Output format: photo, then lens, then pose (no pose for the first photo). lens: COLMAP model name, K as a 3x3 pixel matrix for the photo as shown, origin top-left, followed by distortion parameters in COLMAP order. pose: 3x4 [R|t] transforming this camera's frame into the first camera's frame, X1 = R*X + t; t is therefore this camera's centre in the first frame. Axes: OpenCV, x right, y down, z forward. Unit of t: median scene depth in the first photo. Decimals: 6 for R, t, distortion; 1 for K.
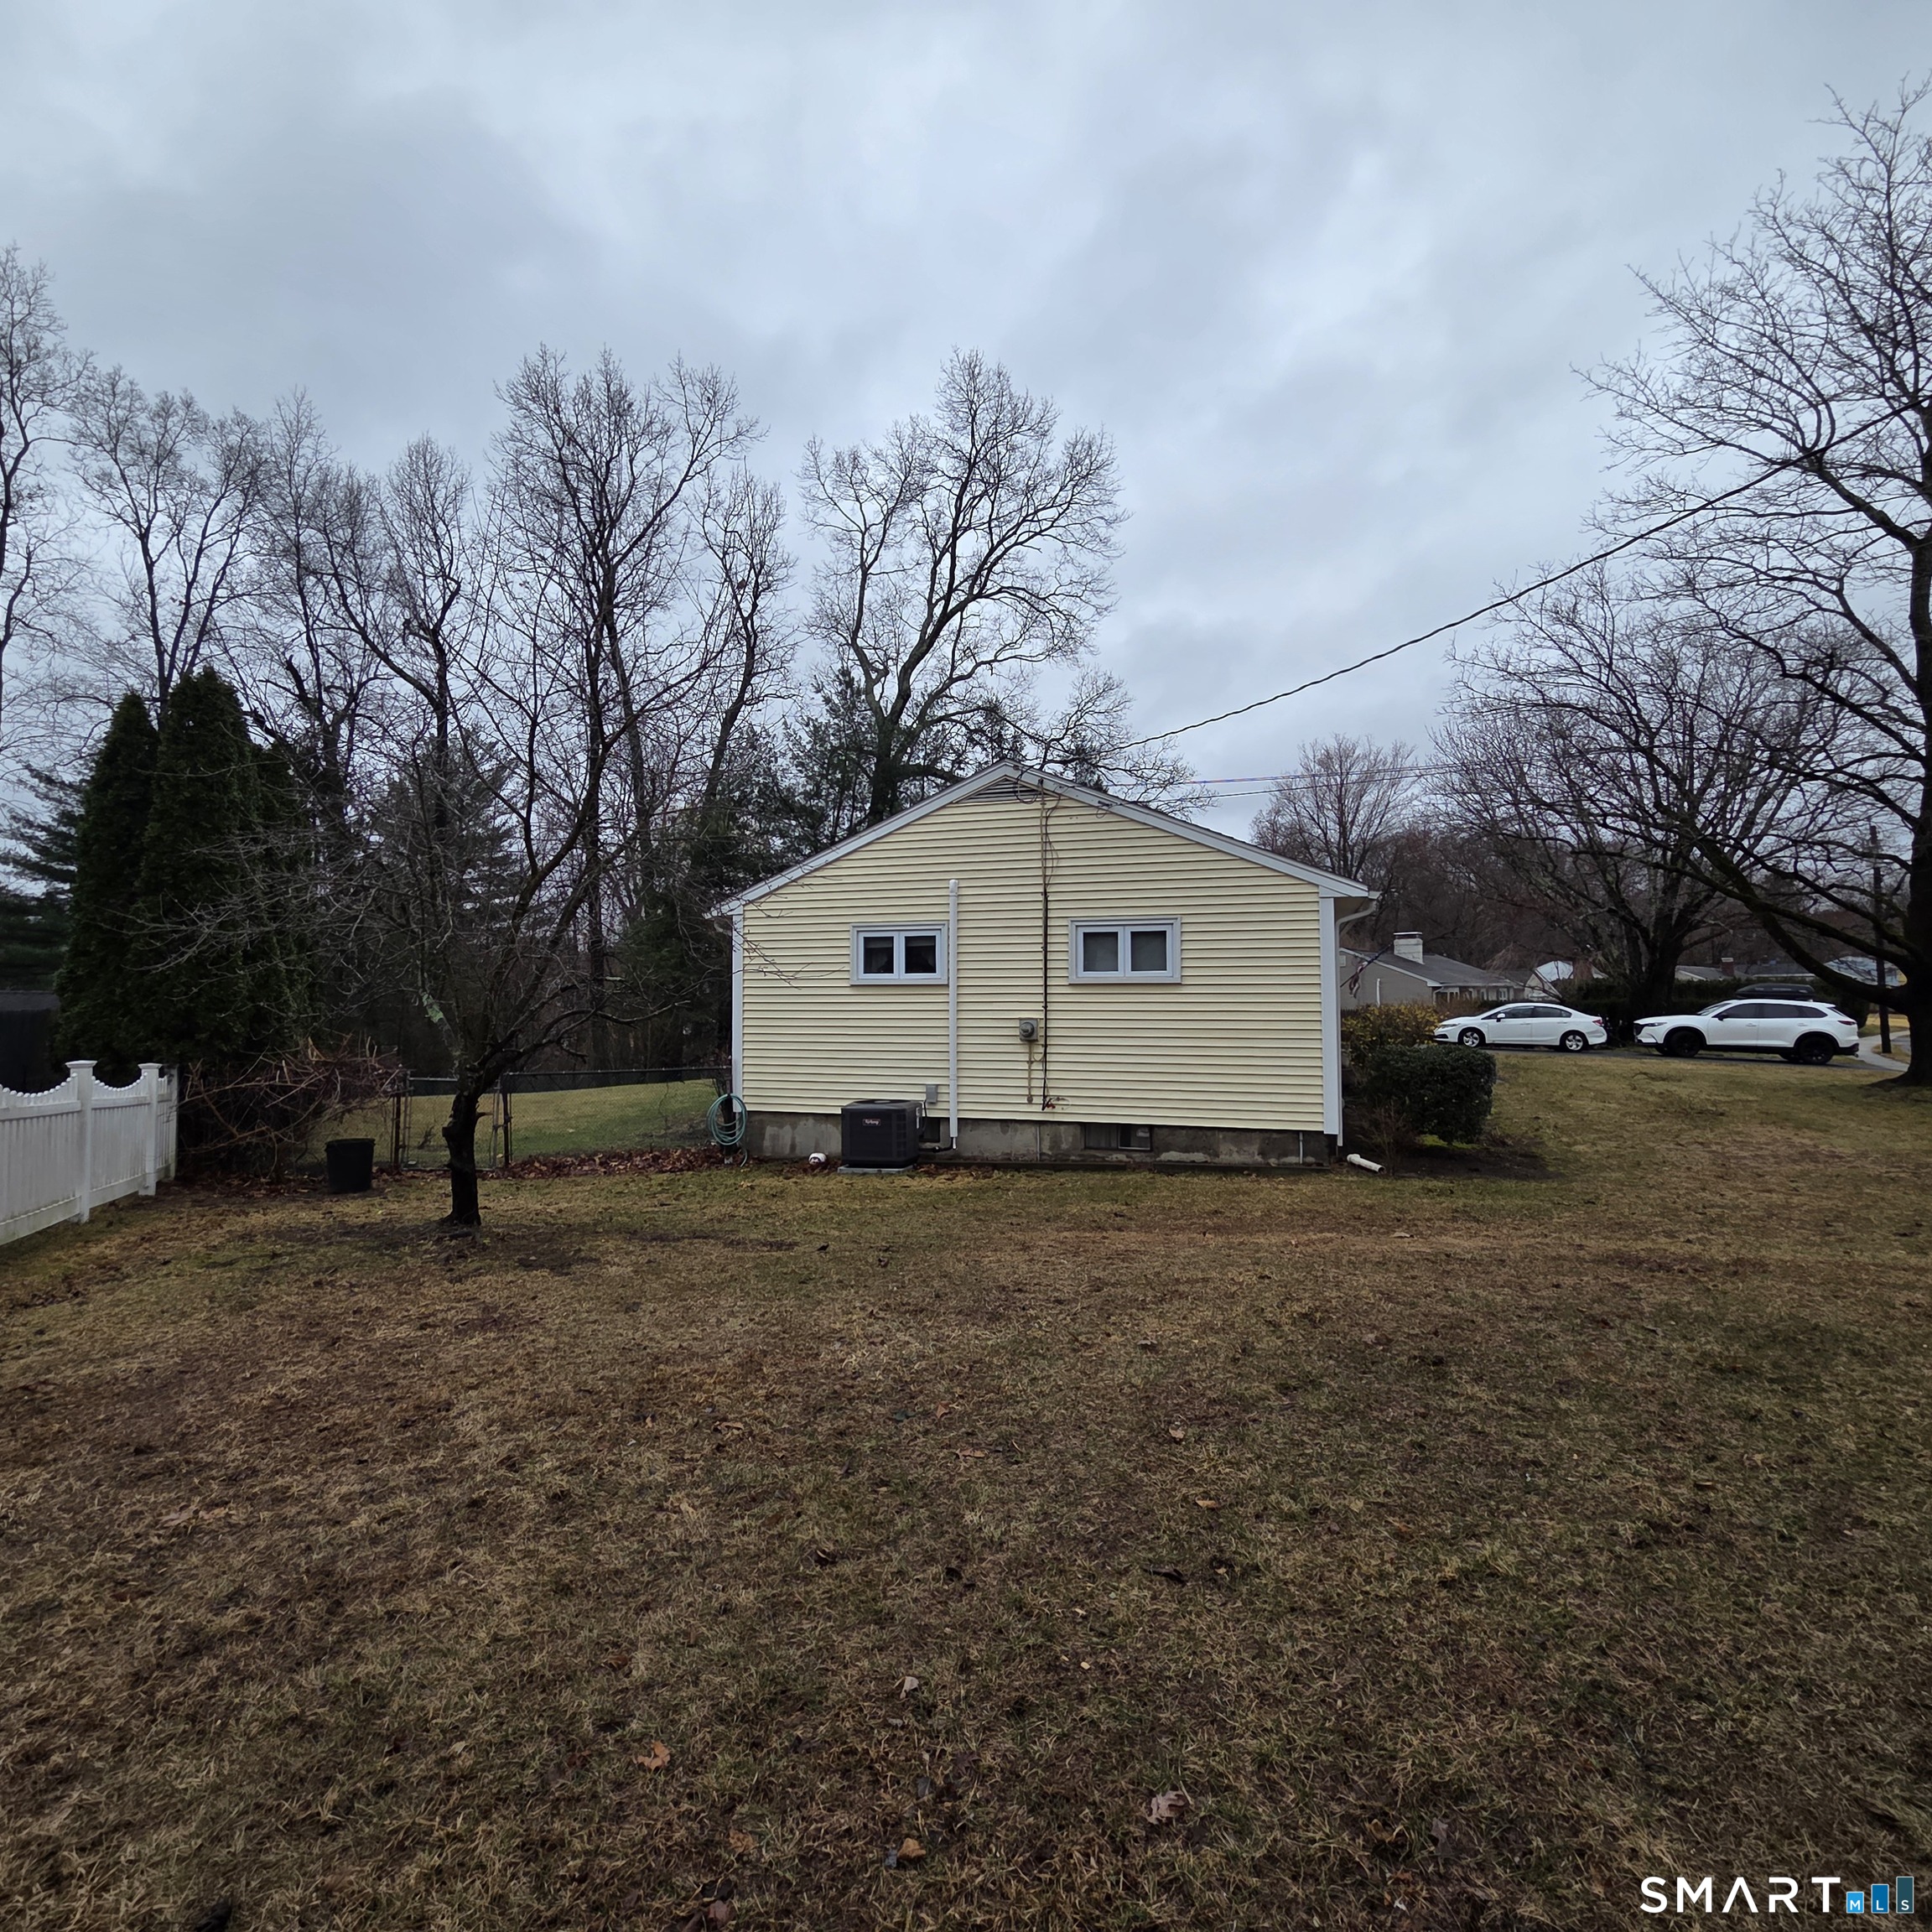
lens RADIAL K [[1044.8, 0, 946.7], [0, 1044.8, 957.2], [0, 0, 1]] dist [-0.000903, -0.000420]
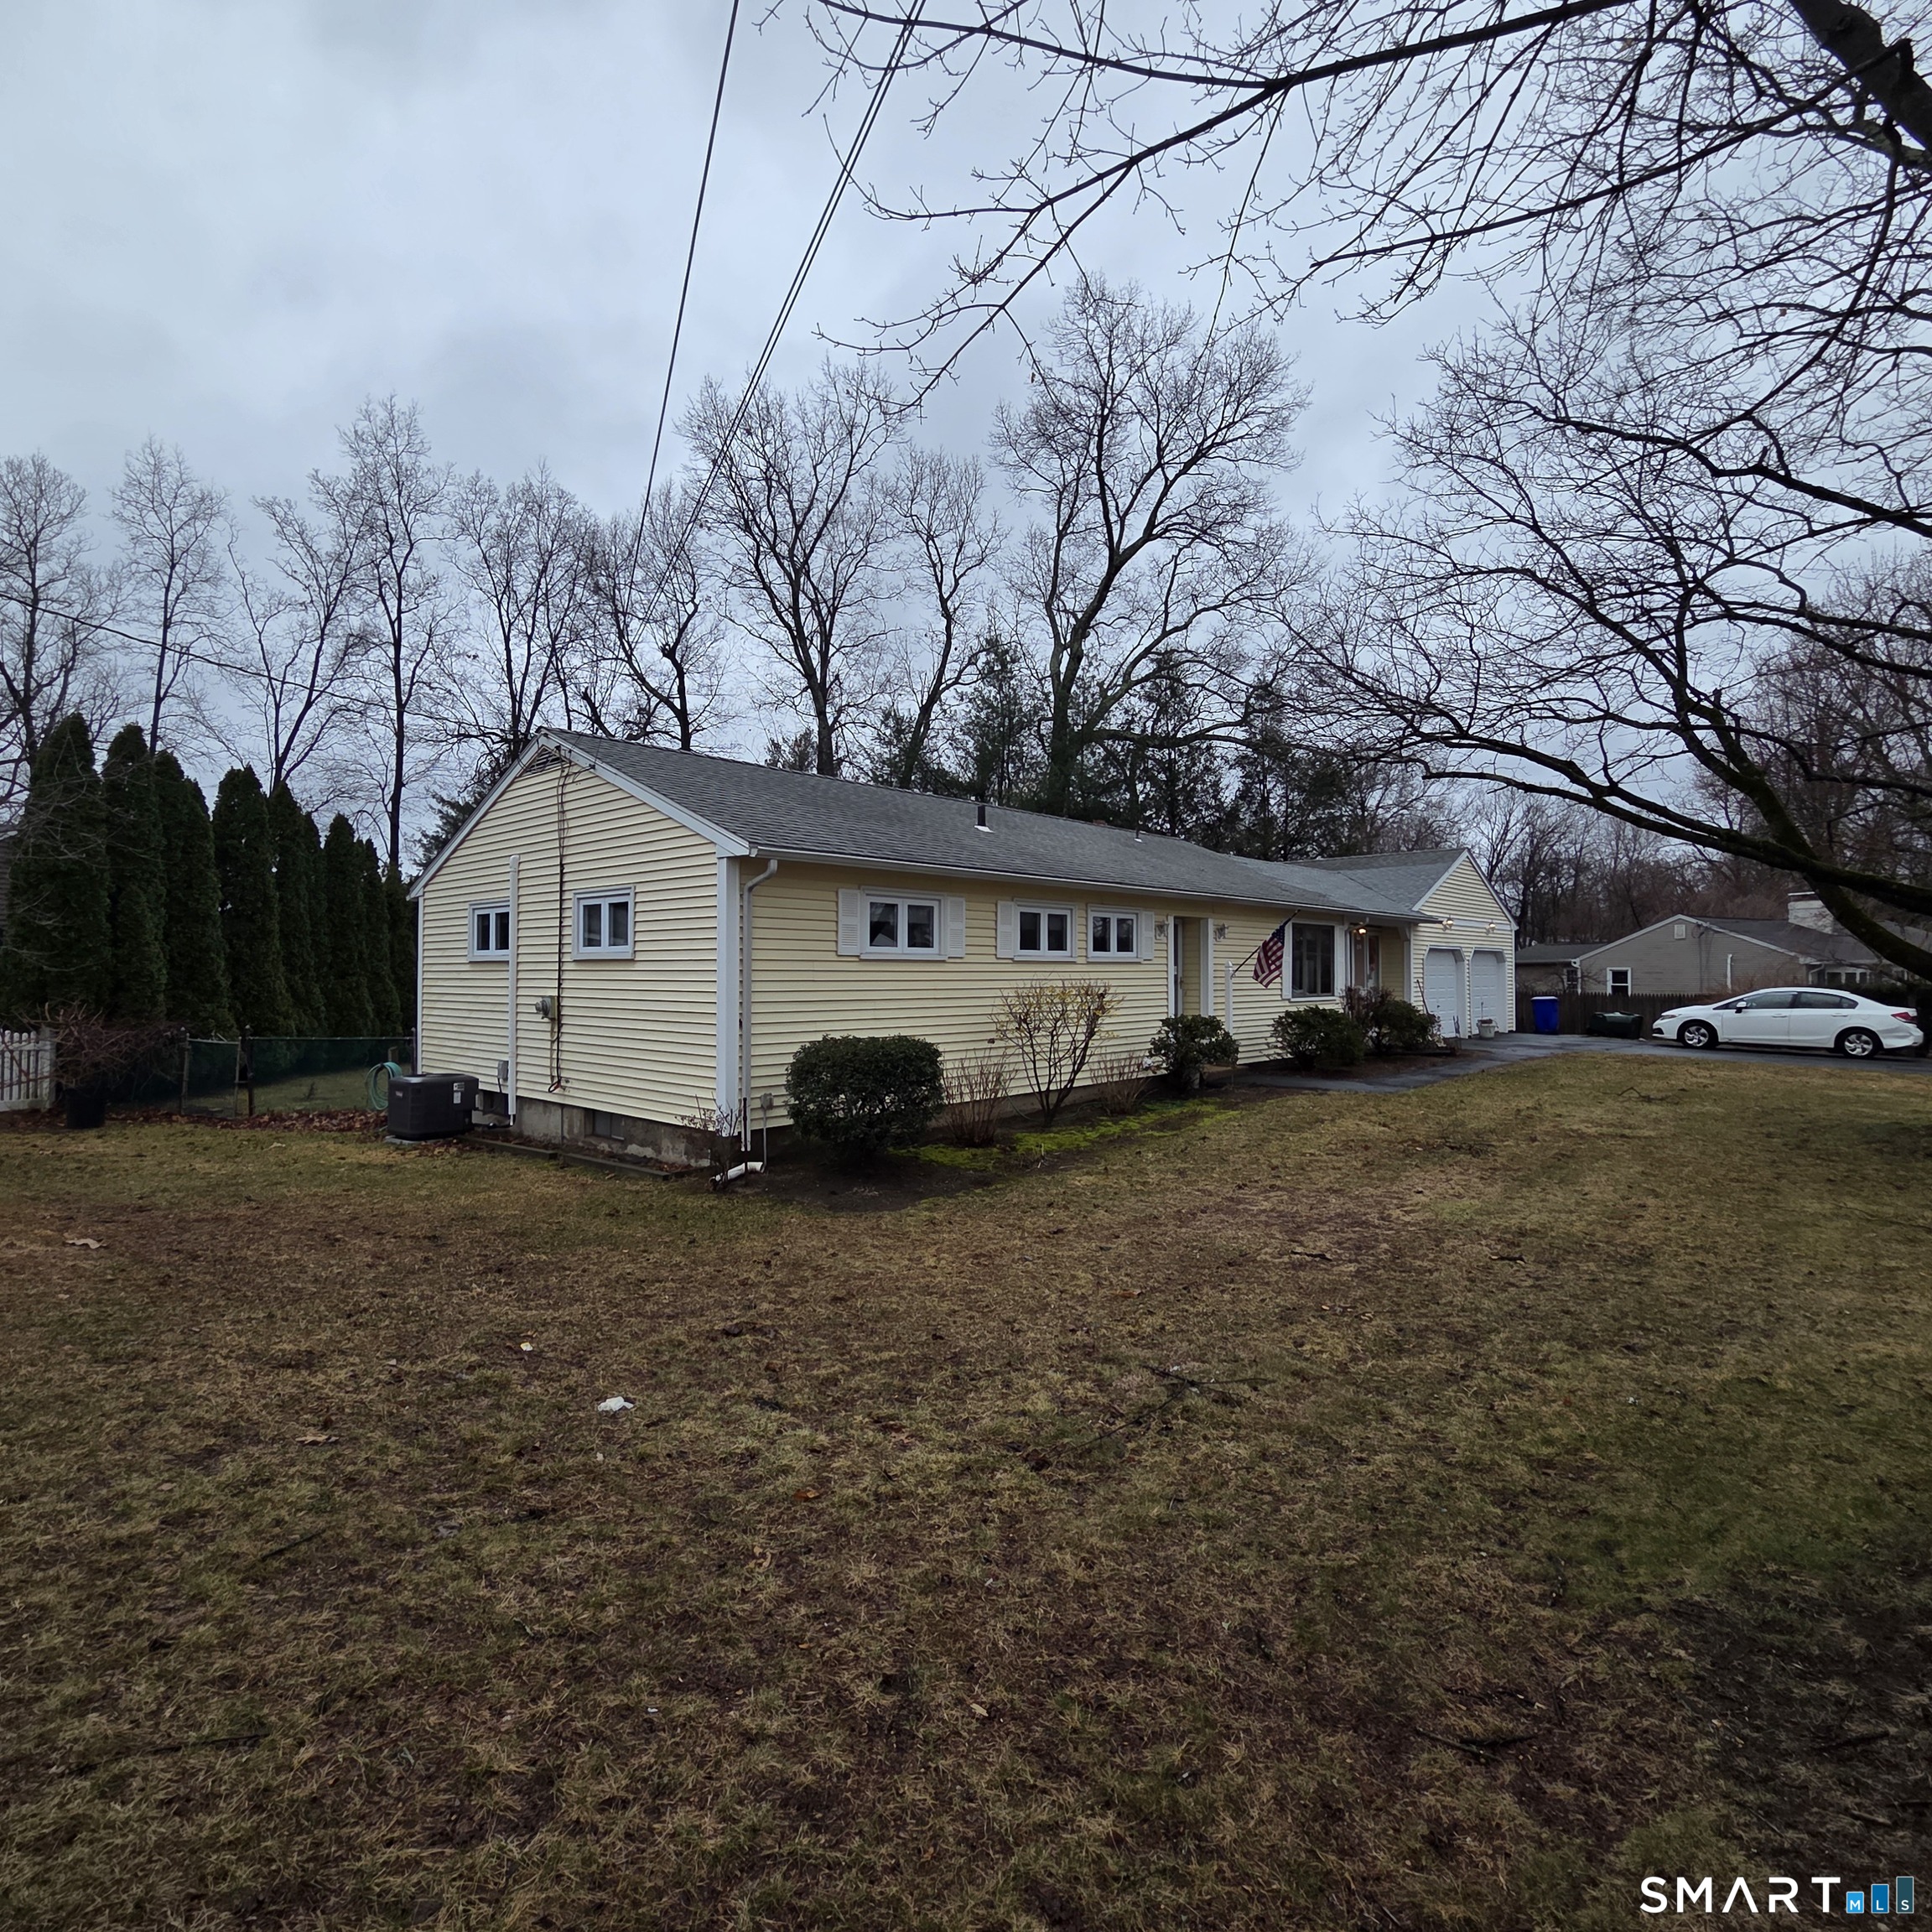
lens RADIAL K [[1044.8, 0, 946.7], [0, 1044.8, 957.2], [0, 0, 1]] dist [-0.000903, -0.000420]
pose [[0.911309, -0.003248, -0.411710, 0.771179], [0.011243, 0.999792, 0.016998, 0.010091], [0.411569, -0.020119, 0.911157, 0.260252]]
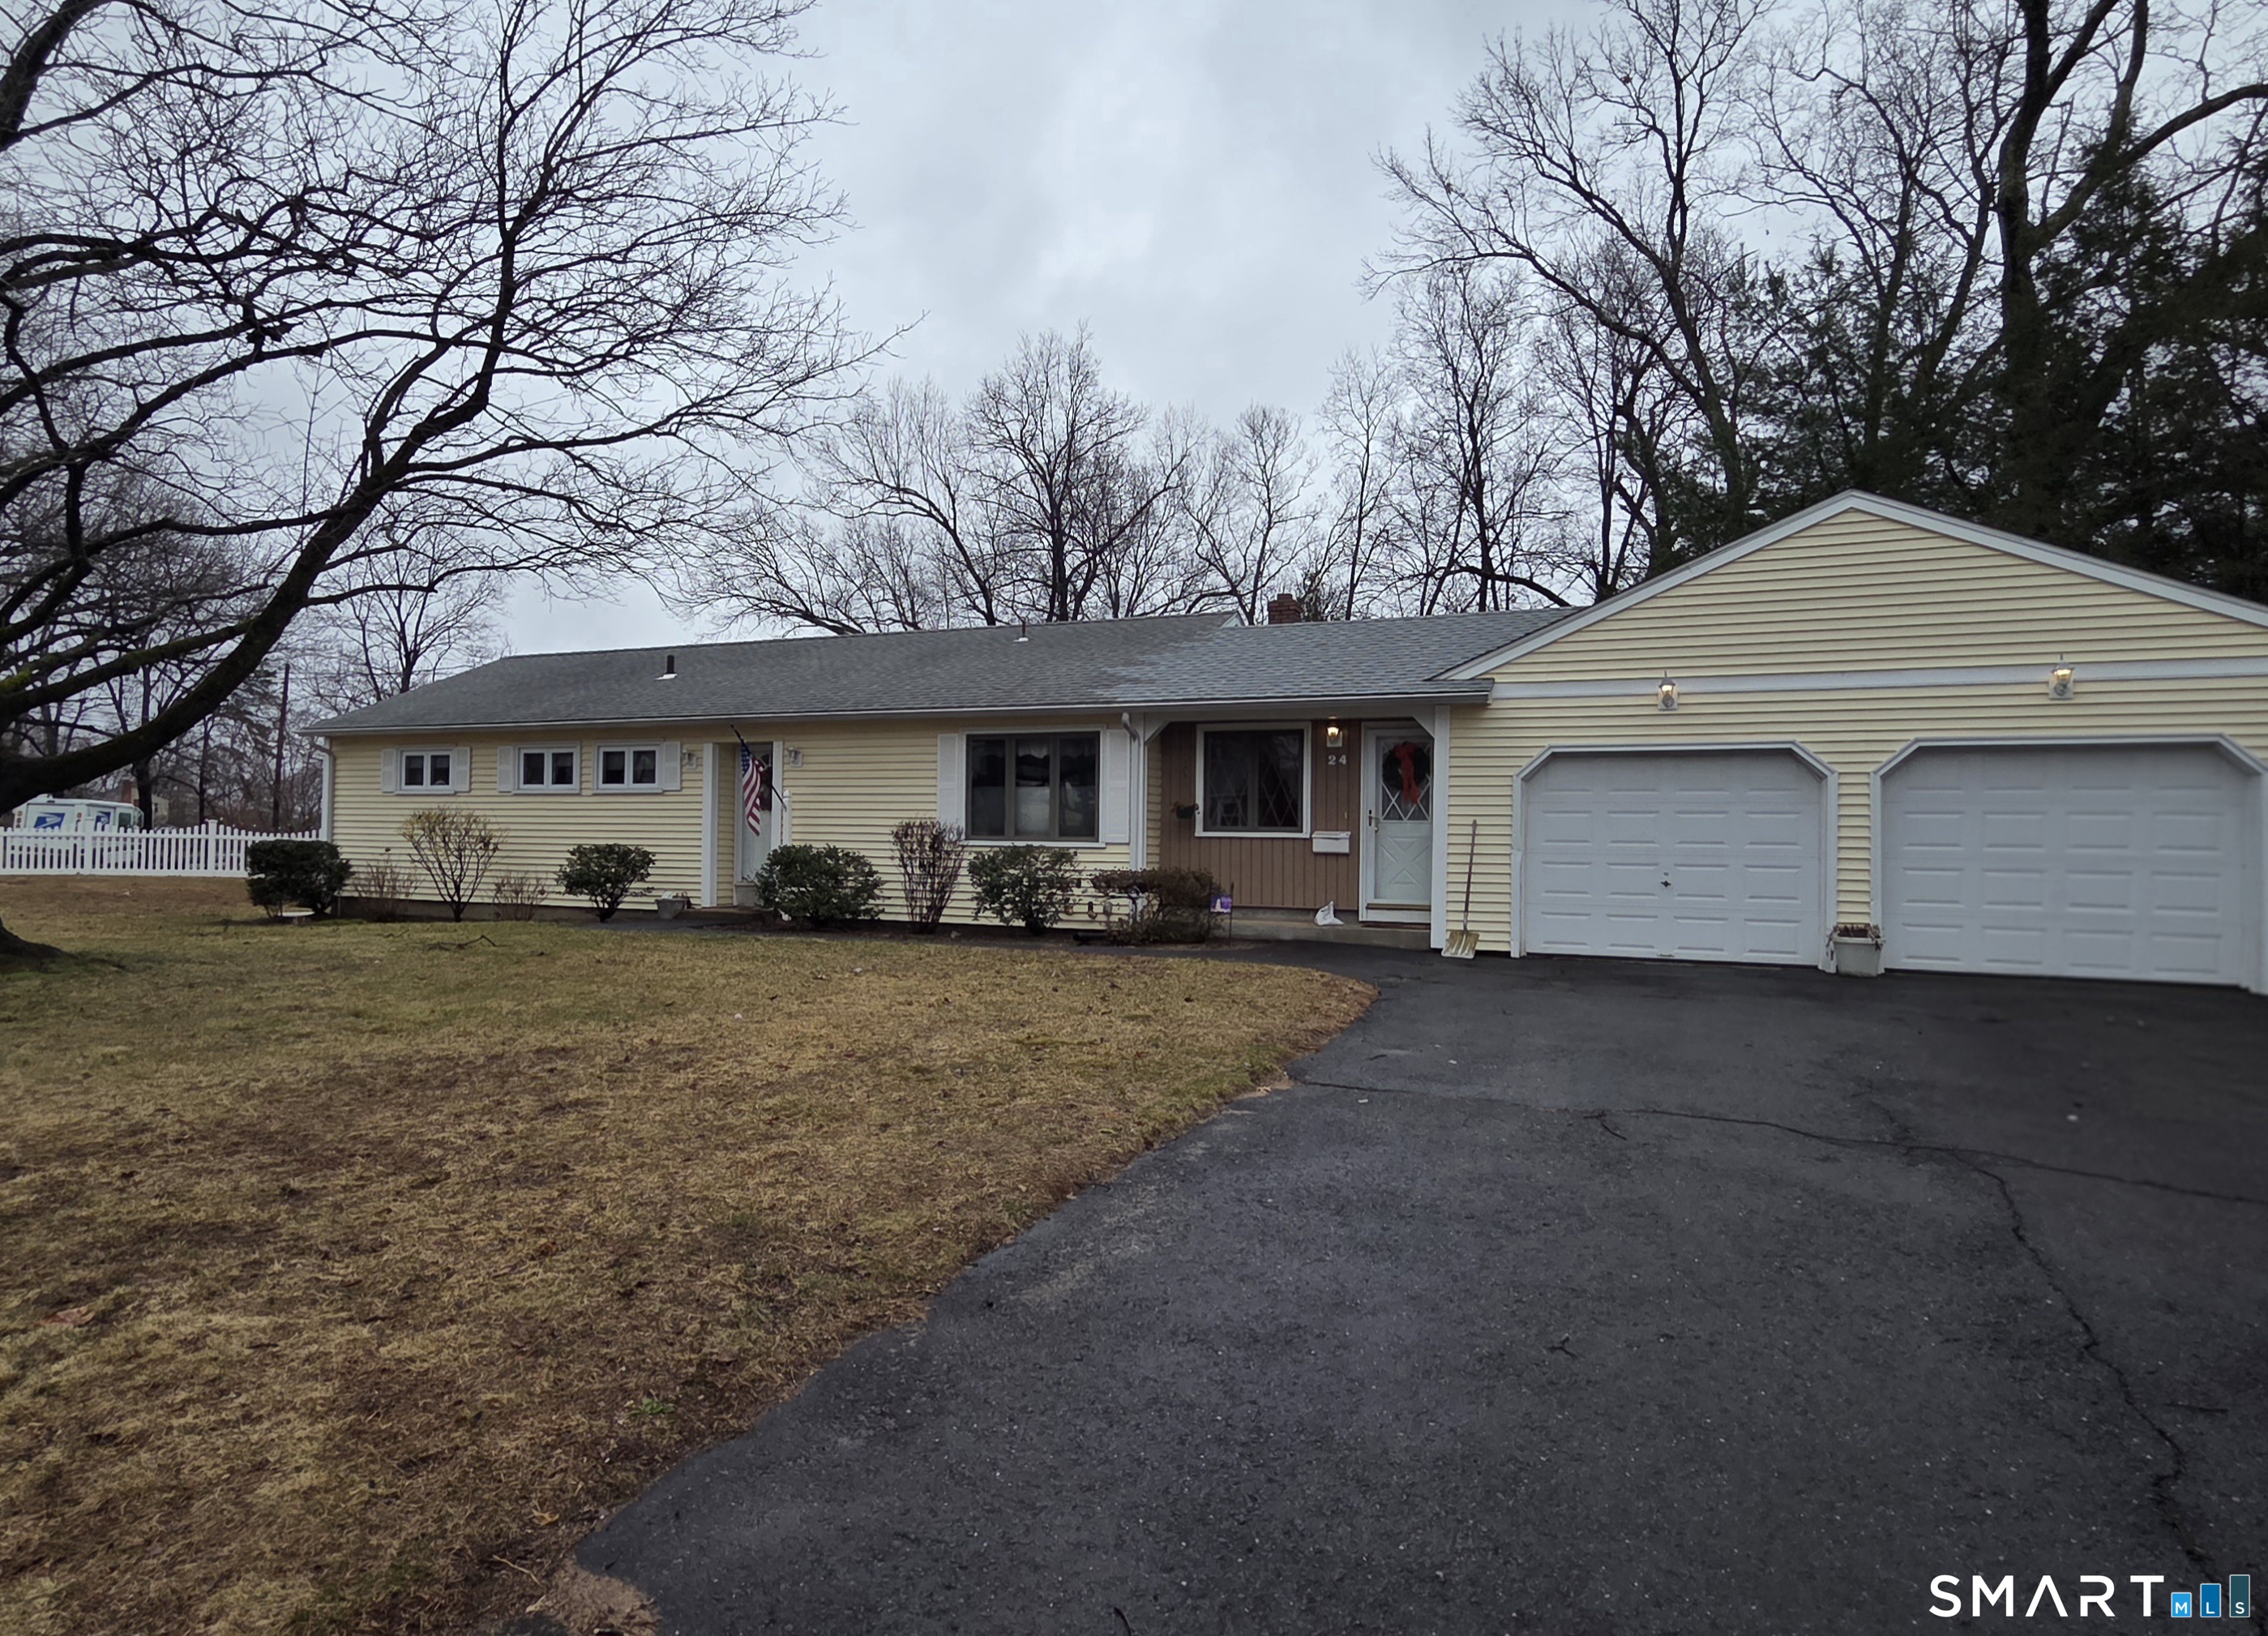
lens RADIAL K [[912.8, 0, 1134.0], [0, 912.8, 818.0], [0, 0, 1]] dist [-0.000034, -0.000005]
pose [[0.018465, 0.010564, -0.999774, 1.370184], [0.031060, 0.999456, 0.011134, 0.059422], [0.999347, -0.031258, 0.018127, 1.609105]]
